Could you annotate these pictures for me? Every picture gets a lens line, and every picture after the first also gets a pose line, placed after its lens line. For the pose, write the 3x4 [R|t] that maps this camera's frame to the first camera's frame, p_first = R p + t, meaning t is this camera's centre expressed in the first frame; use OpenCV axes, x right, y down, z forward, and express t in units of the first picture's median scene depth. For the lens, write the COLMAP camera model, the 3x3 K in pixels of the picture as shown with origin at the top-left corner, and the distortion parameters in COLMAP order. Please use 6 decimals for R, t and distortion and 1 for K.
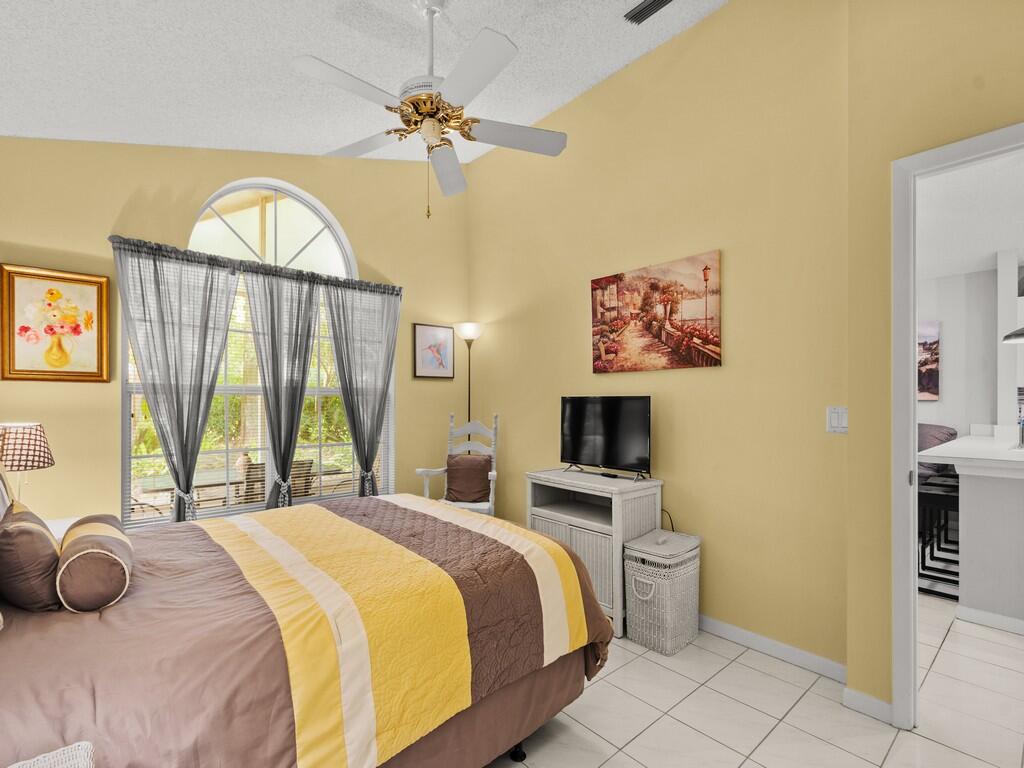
lens RADIAL K [[477.9, 0, 496.4], [0, 477.9, 407.6], [0, 0, 1]] dist [0.005006, -0.000255]
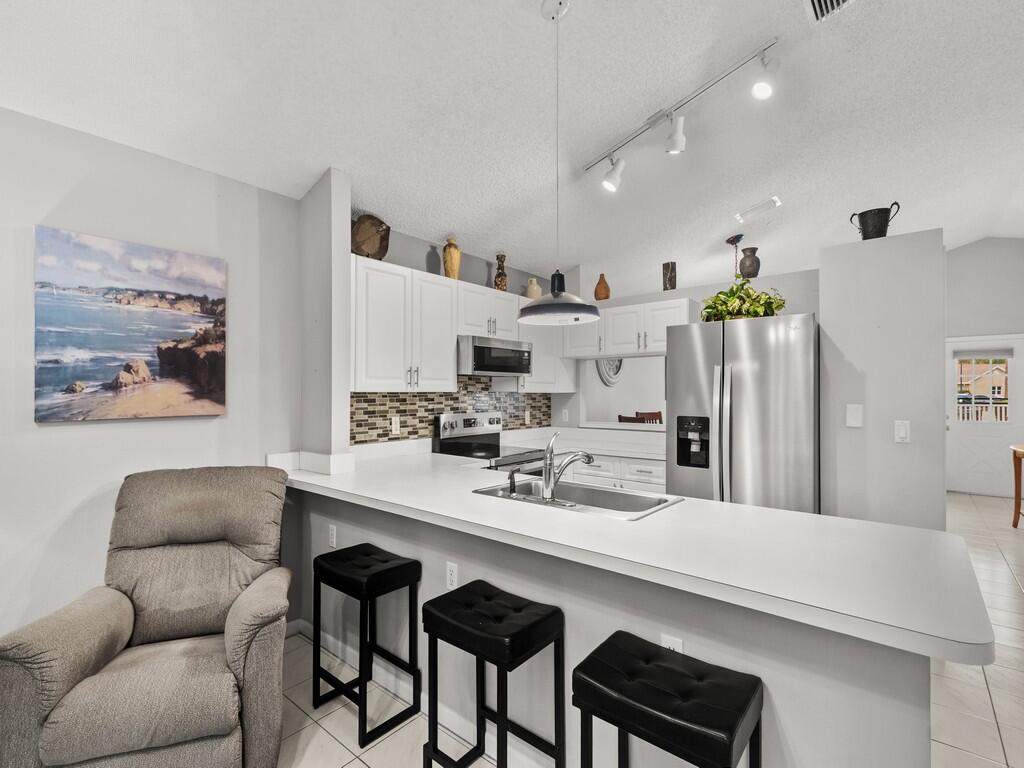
lens RADIAL K [[477.9, 0, 513.7], [0, 477.9, 384.7], [0, 0, 1]] dist [0.005006, -0.000255]
pose [[-0.177112, 0.012504, 0.984111, 0.391459], [0.013235, 0.999859, -0.010322, -0.041013], [-0.984102, 0.011197, -0.177253, 0.847852]]
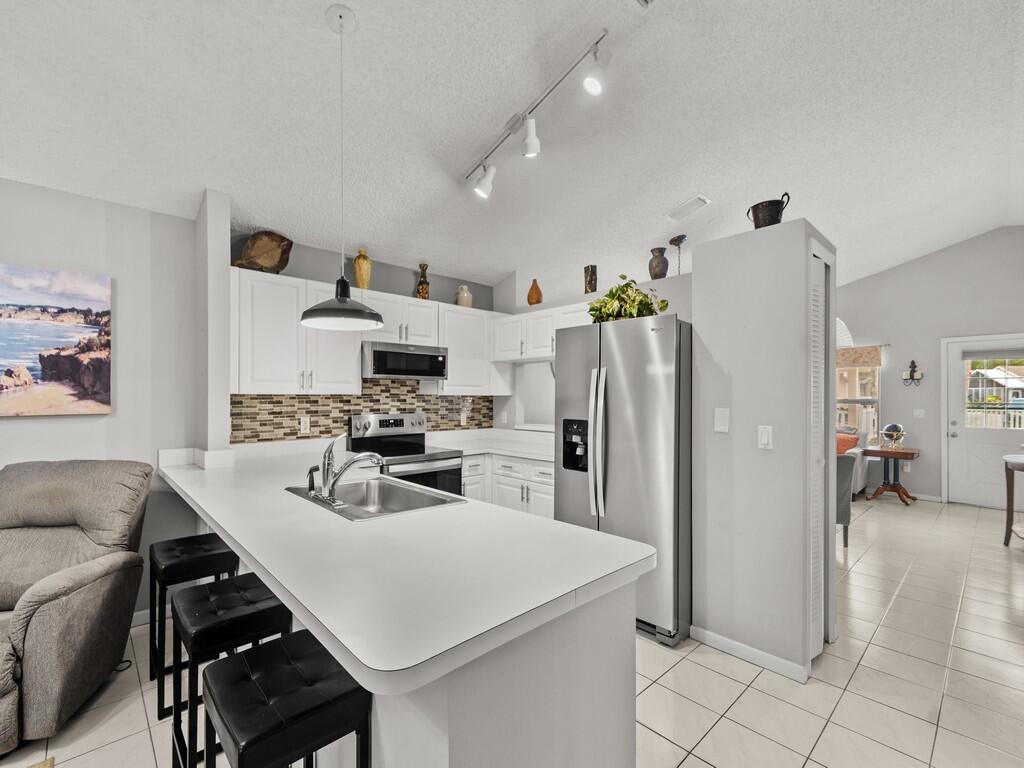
lens RADIAL K [[451.0, 0, 506.7], [0, 451.0, 387.9], [0, 0, 1]] dist [0.005167, -0.002297]
pose [[-0.047201, 0.011634, 0.998818, 0.381897], [0.011068, 0.999877, -0.011123, -0.038010], [-0.998824, 0.010530, -0.047324, 0.591854]]
